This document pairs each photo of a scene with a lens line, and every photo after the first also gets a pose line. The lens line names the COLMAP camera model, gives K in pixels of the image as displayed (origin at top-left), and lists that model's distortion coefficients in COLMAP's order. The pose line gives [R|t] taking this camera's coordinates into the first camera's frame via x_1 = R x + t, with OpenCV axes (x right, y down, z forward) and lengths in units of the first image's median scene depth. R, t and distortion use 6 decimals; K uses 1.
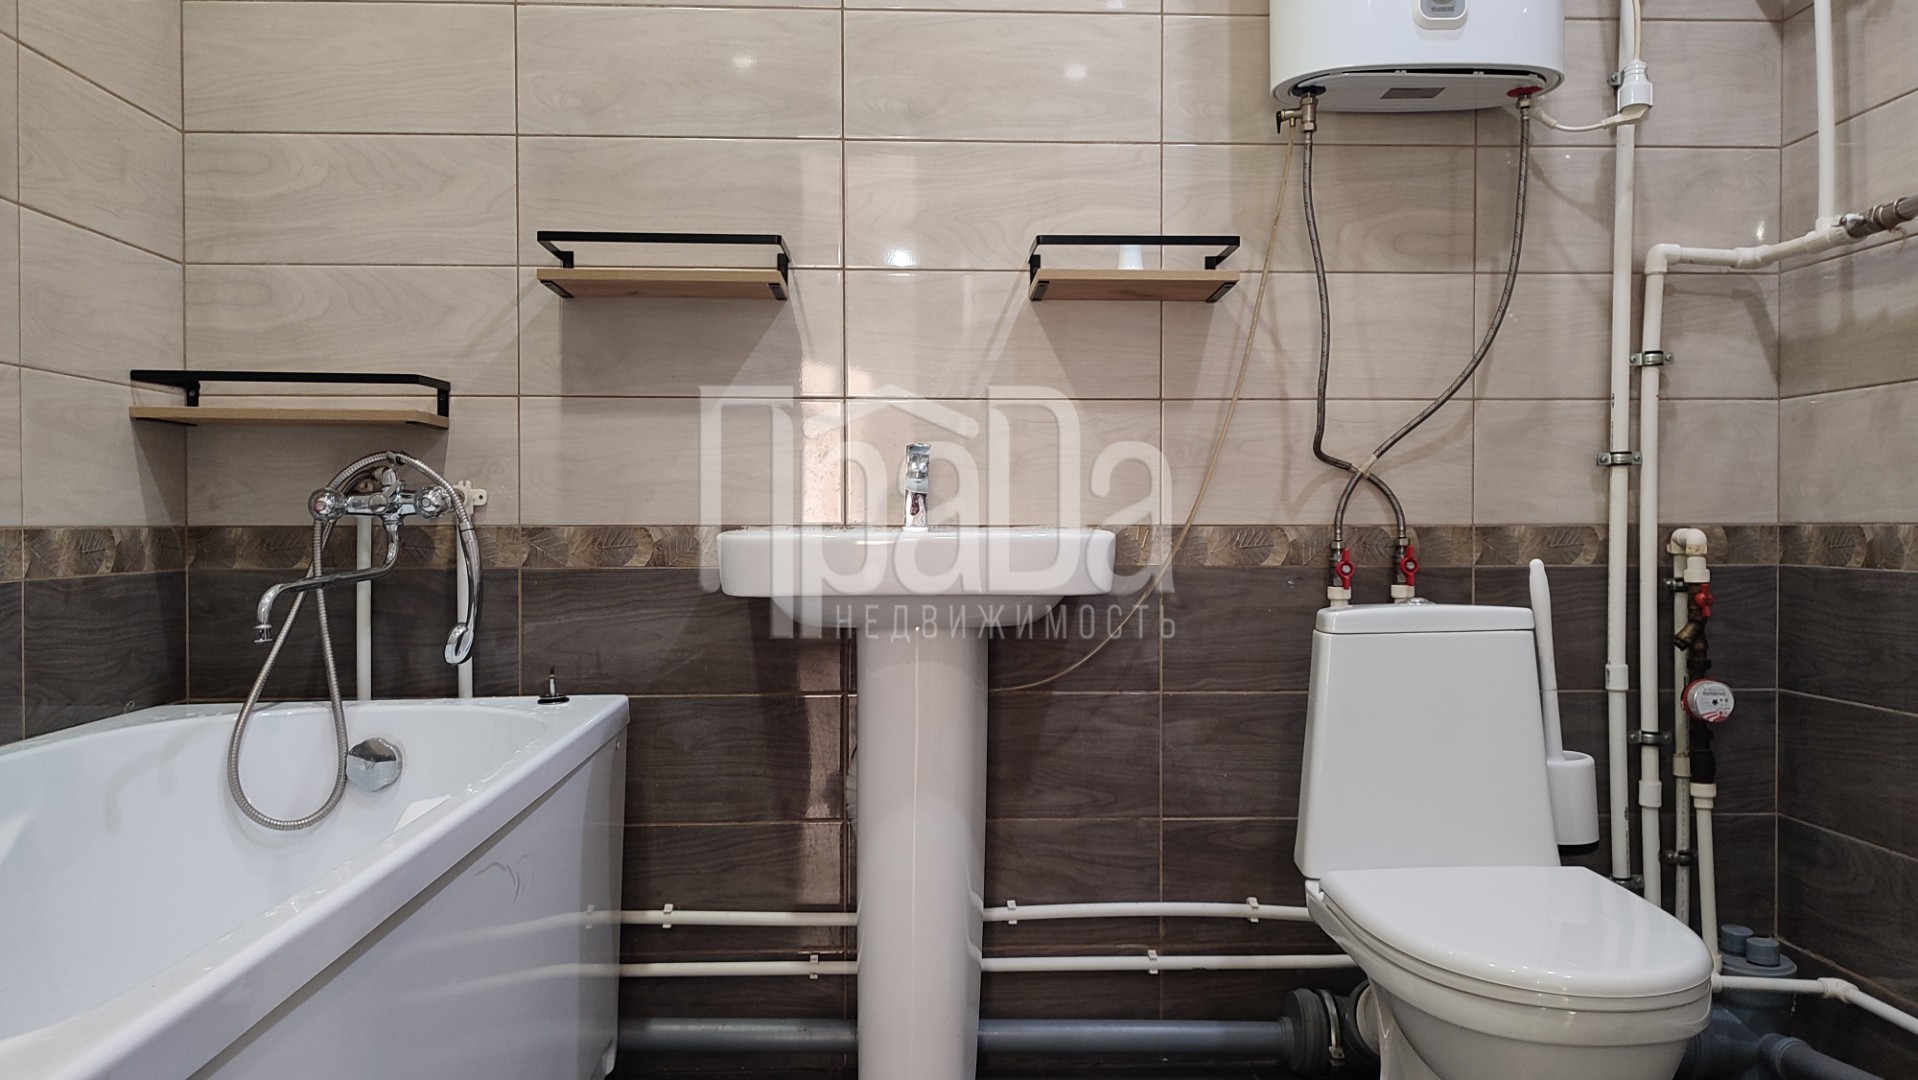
lens RADIAL K [[1366.7, 0, 959.0], [0, 1366.7, 540.0], [0, 0, 1]] dist [0.031783, -0.035664]
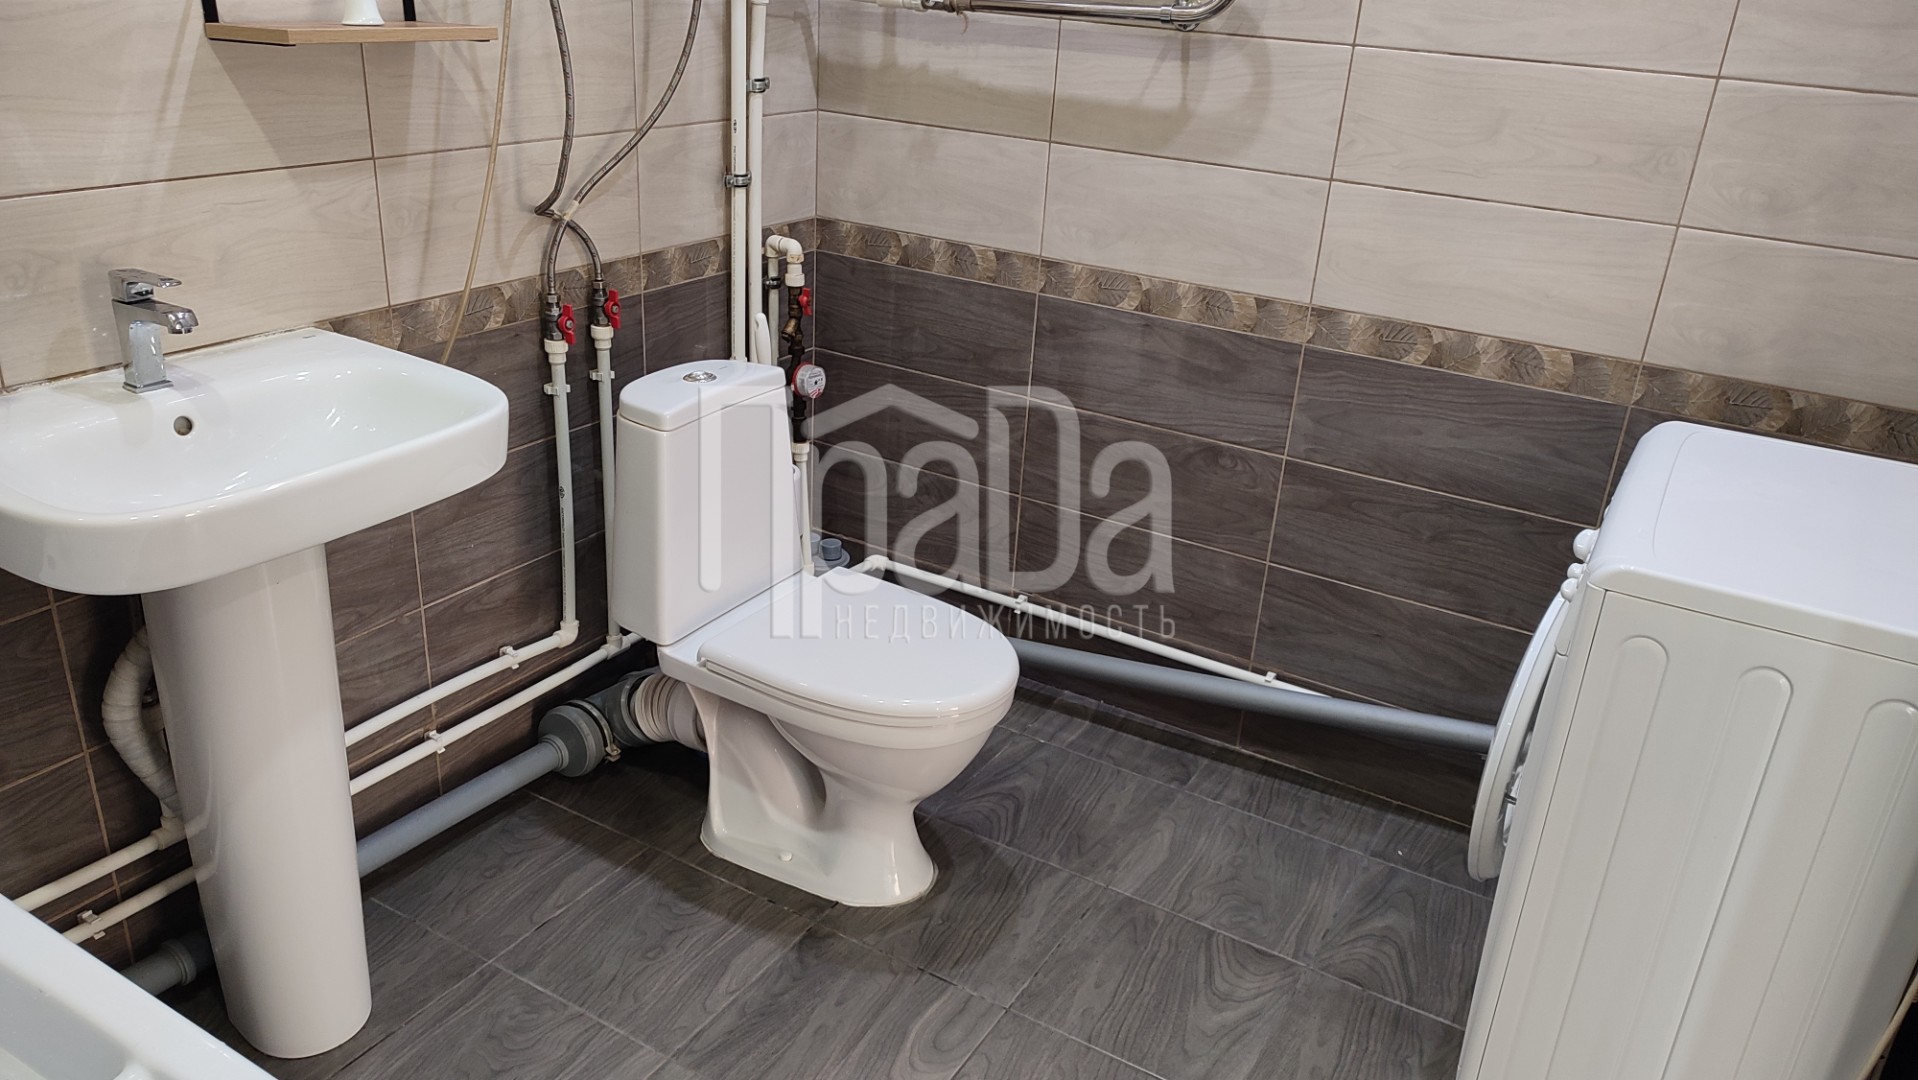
lens RADIAL K [[1391.0, 0, 959.0], [0, 1391.0, 540.0], [0, 0, 1]] dist [0.037016, -0.006239]
pose [[0.539690, -0.303949, 0.785080, -0.406678], [-0.051235, 0.918962, 0.391002, -0.244029], [-0.840304, -0.251243, 0.480382, 0.228900]]
